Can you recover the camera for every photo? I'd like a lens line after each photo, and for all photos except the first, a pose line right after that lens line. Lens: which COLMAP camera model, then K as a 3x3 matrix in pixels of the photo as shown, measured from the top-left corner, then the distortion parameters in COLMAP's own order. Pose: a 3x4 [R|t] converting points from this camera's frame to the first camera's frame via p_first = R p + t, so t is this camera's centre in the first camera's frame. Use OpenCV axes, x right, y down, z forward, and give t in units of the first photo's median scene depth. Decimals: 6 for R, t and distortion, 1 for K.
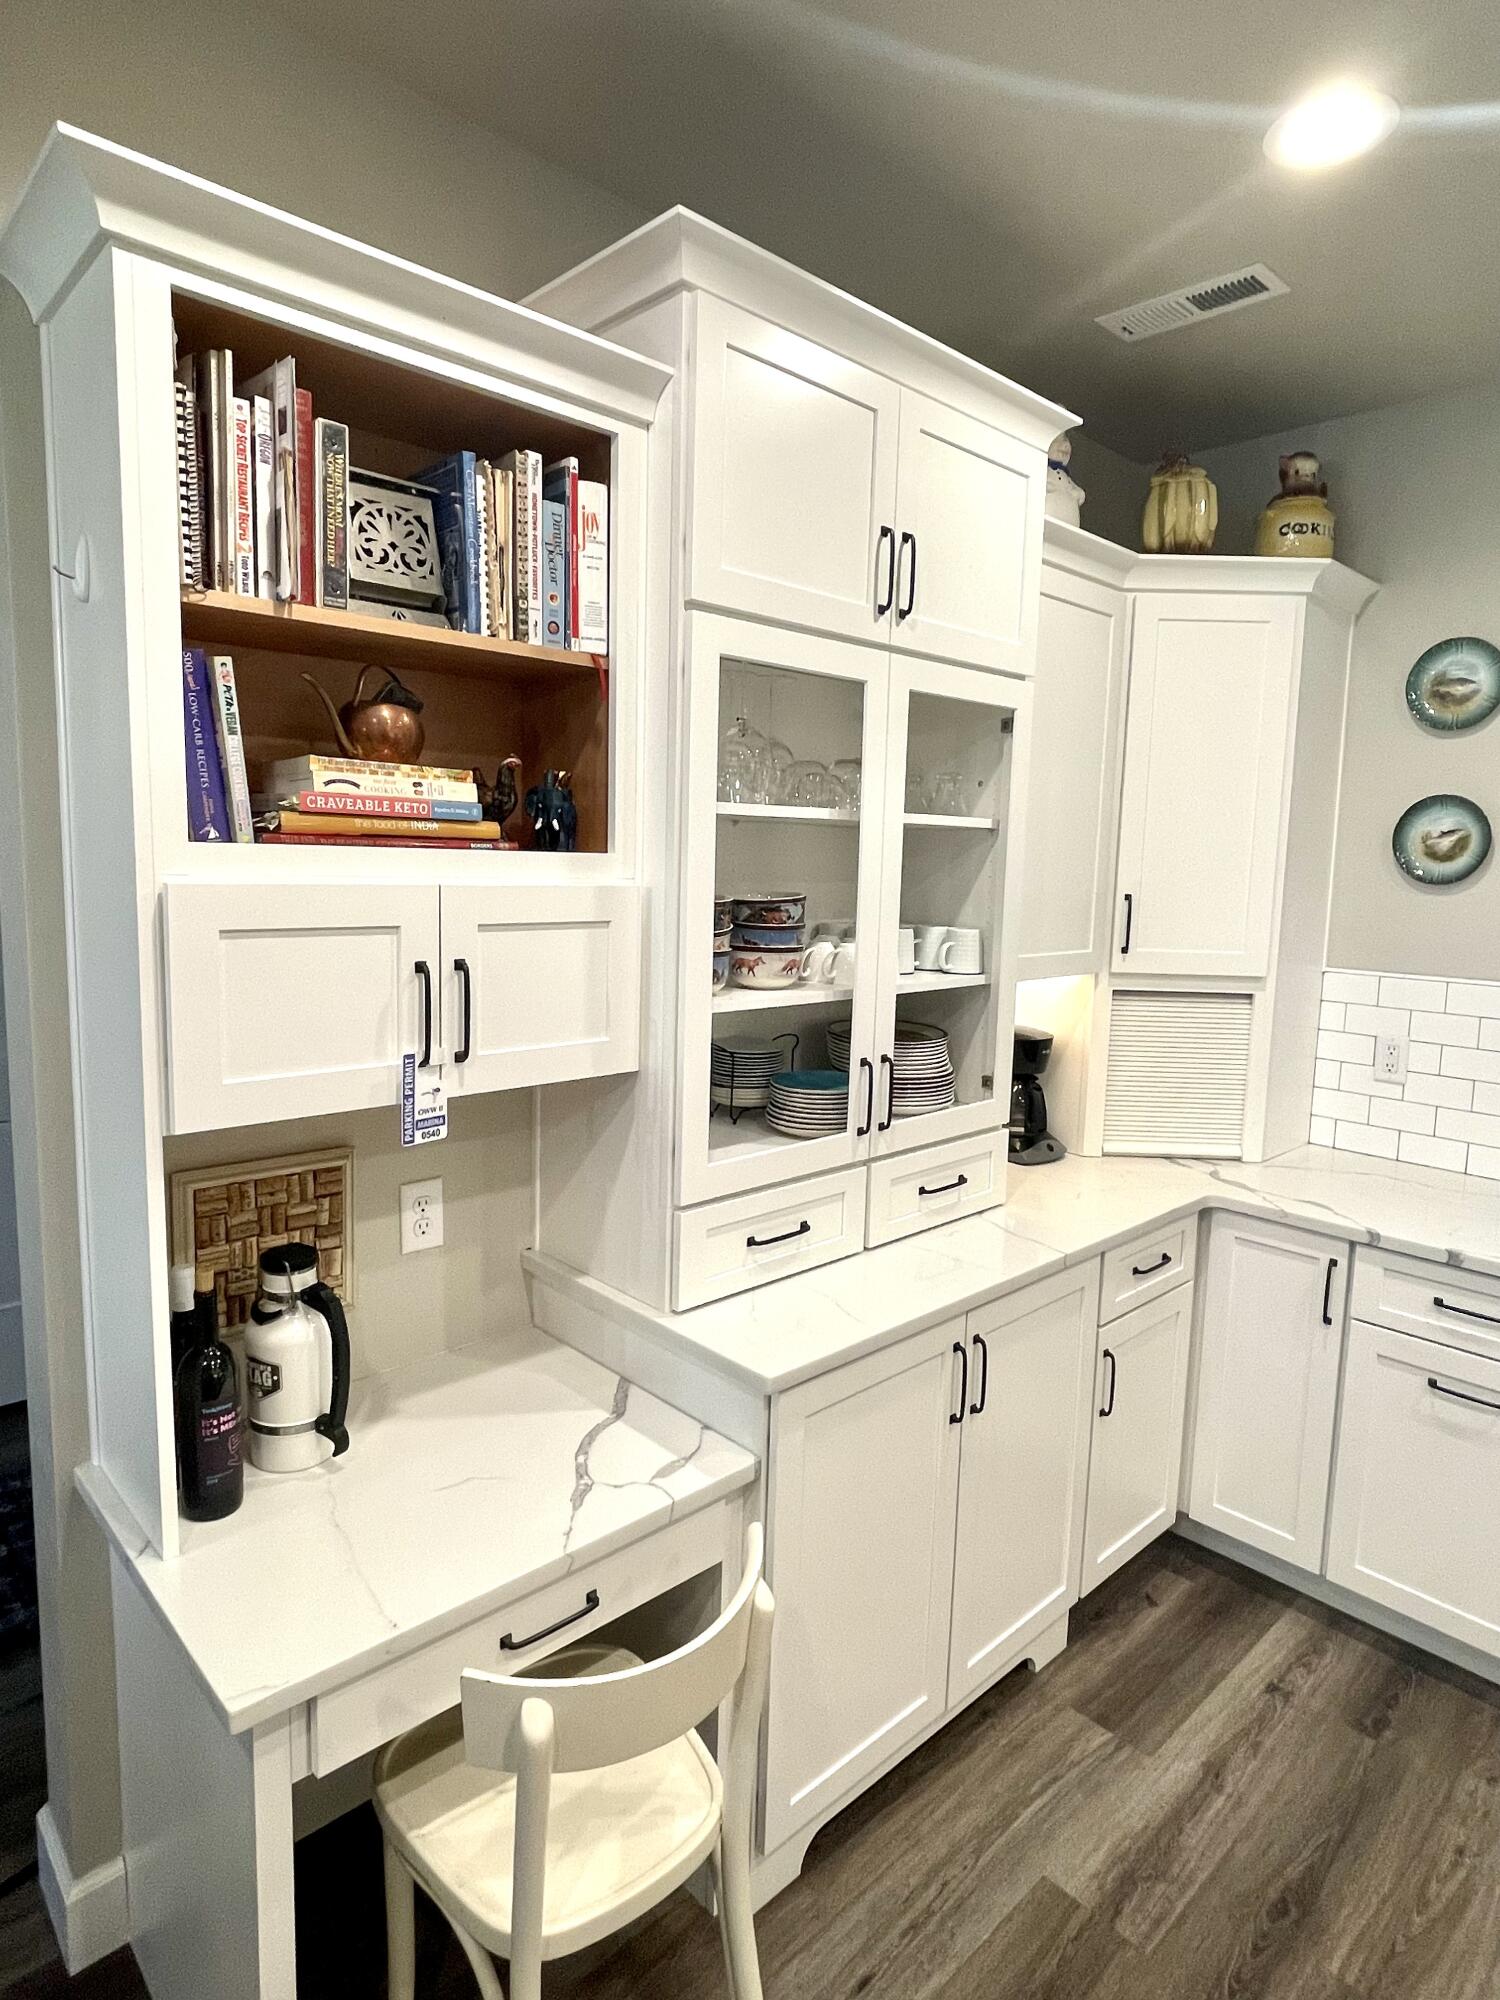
lens RADIAL K [[1123.7, 0, 762.7], [0, 1123.7, 986.2], [0, 0, 1]] dist [-0.008028, -0.003693]
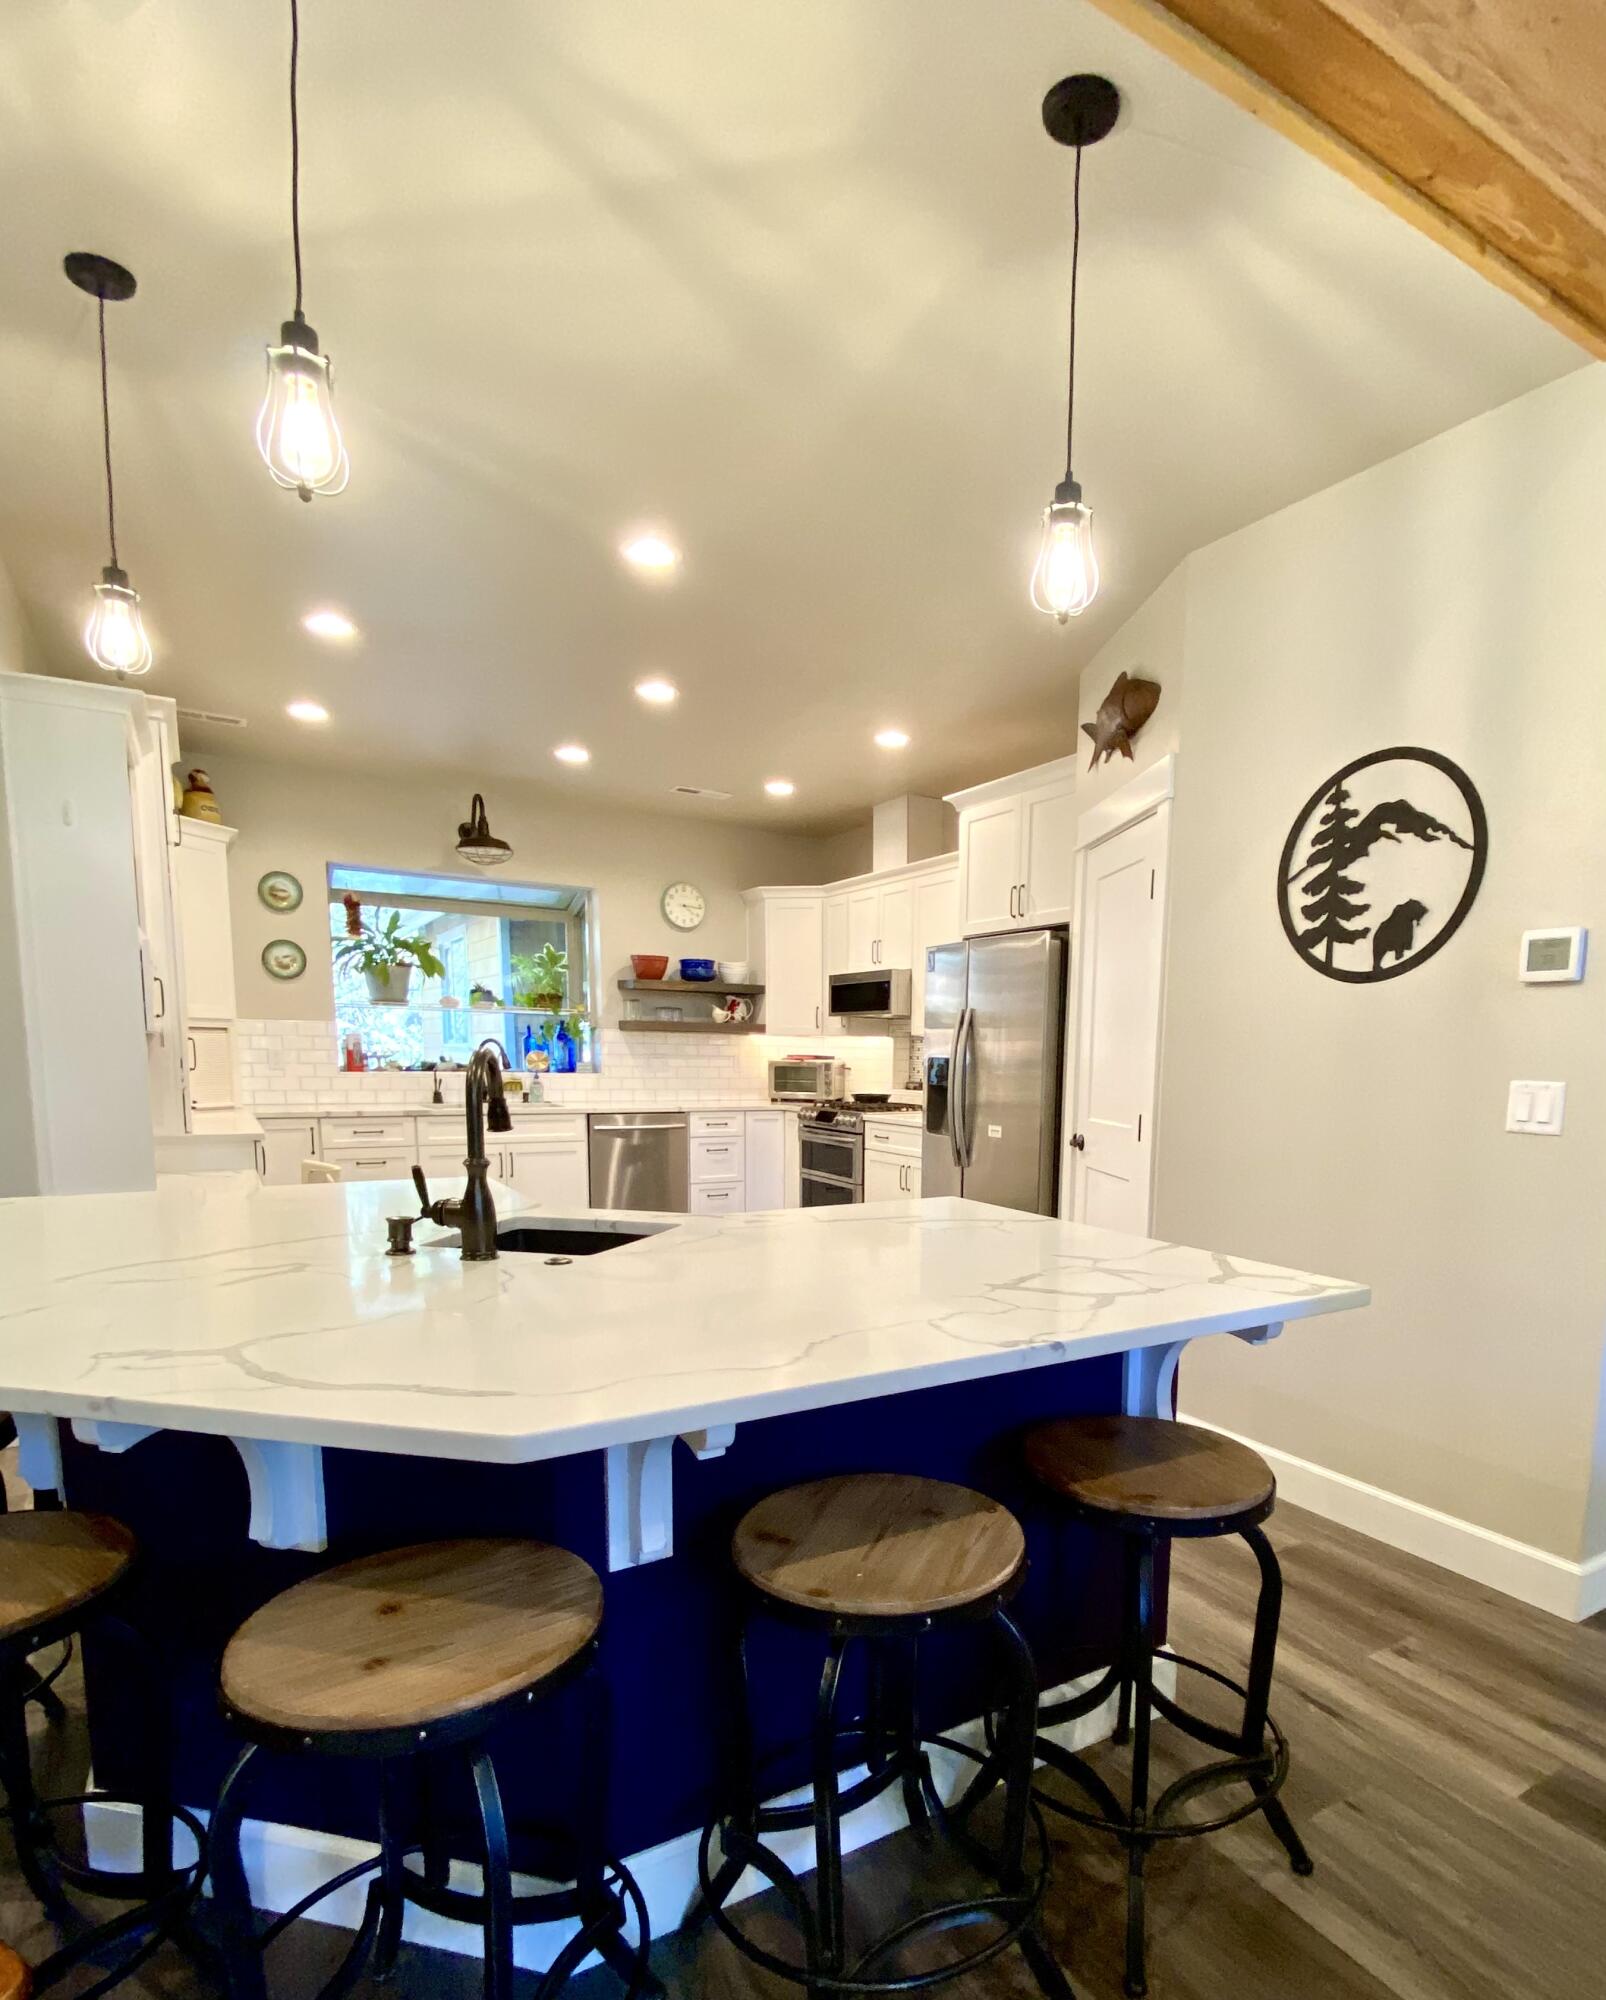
lens RADIAL K [[1084.2, 0, 926.2], [0, 1084.2, 1206.2], [0, 0, 1]] dist [0.021468, -0.000234]
pose [[0.181360, -0.162879, 0.969834, -1.996431], [0.098356, 0.984248, 0.146907, 0.238144], [-0.978486, 0.068746, 0.194523, -0.978176]]
